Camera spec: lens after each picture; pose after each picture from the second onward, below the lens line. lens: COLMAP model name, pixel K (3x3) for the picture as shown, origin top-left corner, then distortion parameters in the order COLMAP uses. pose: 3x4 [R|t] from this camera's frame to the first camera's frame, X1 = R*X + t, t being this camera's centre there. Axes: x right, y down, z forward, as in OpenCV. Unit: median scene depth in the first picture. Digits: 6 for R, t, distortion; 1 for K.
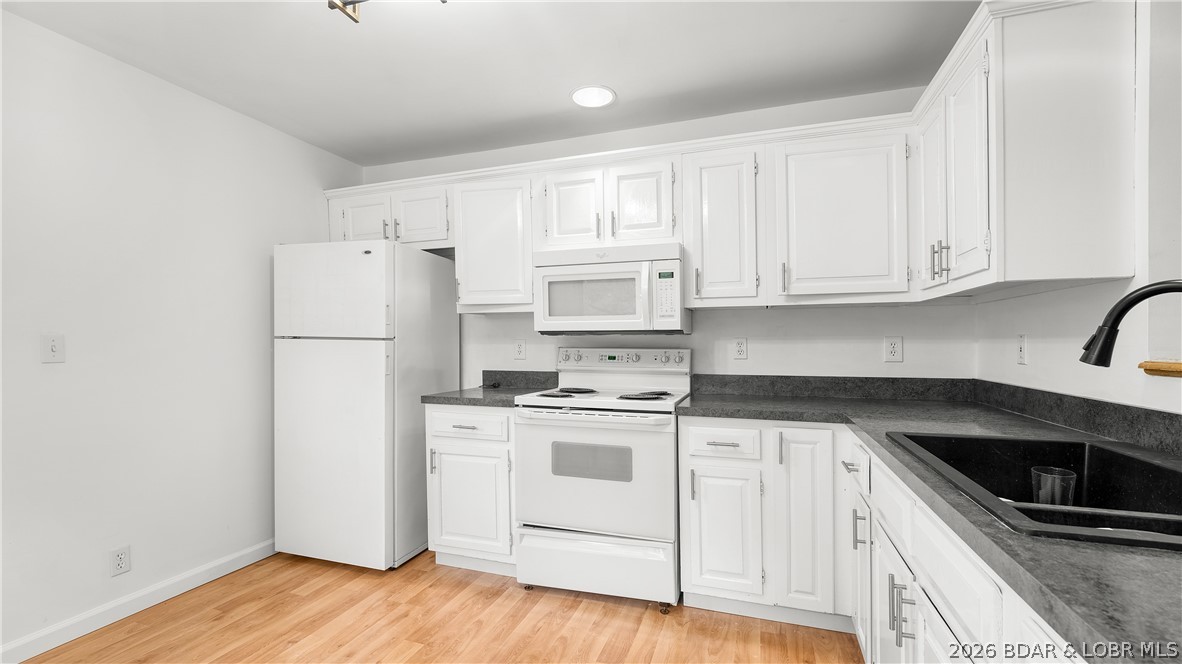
lens RADIAL K [[496.9, 0, 597.9], [0, 496.9, 353.8], [0, 0, 1]] dist [-0.002740, -0.000012]
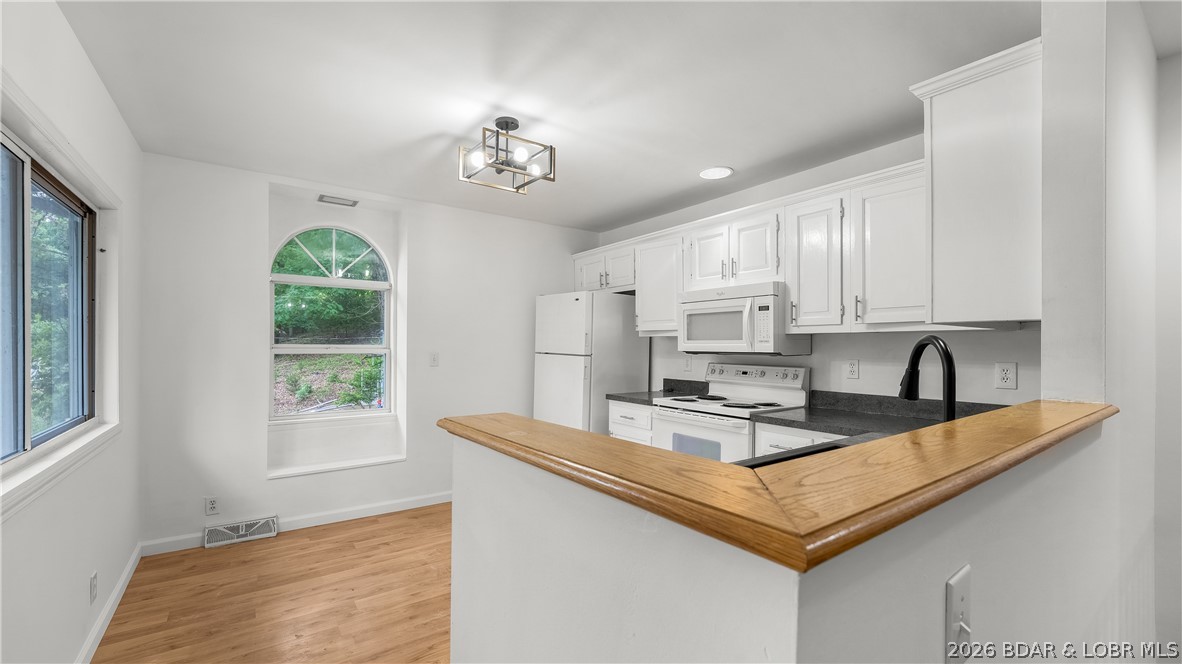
lens RADIAL K [[488.2, 0, 617.7], [0, 488.2, 349.1], [0, 0, 1]] dist [-0.002076, 0.000411]
pose [[0.835169, 0.011083, -0.549882, 0.473002], [-0.021633, 0.999685, -0.012707, -0.031612], [0.549568, 0.022508, 0.835146, -0.196778]]
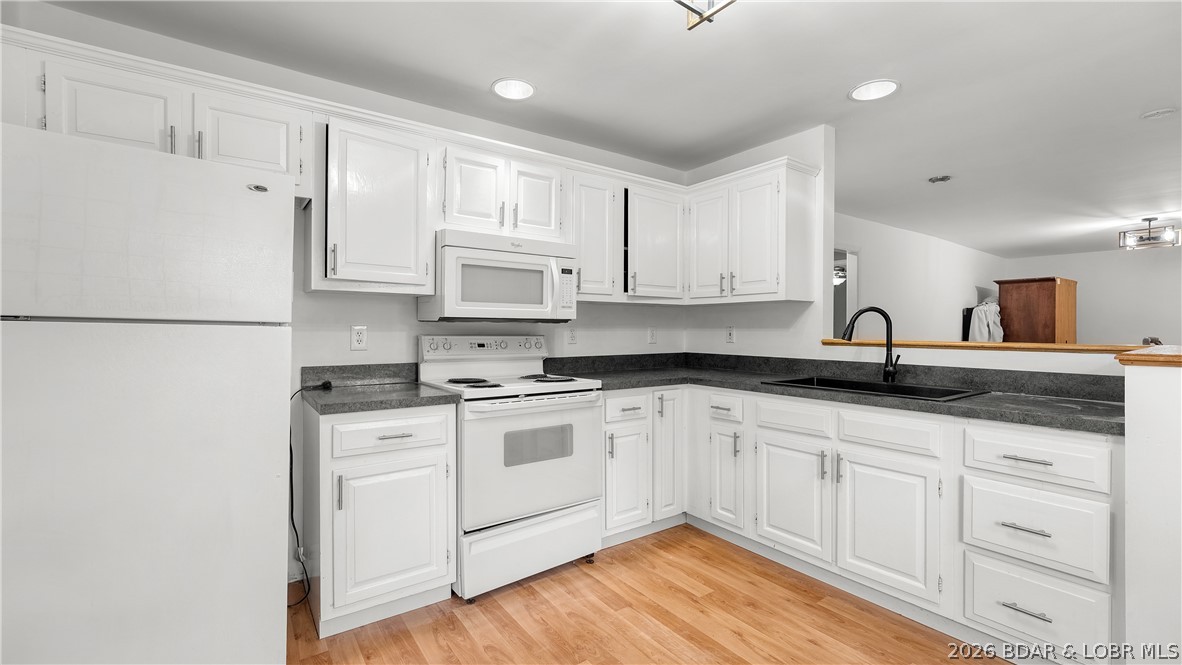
lens RADIAL K [[496.9, 0, 584.1], [0, 496.9, 328.2], [0, 0, 1]] dist [-0.002740, -0.000012]
pose [[0.585885, 0.004941, 0.810379, -0.722936], [0.013489, 0.999783, -0.015848, -0.008219], [-0.810282, 0.020216, 0.585692, 0.282661]]
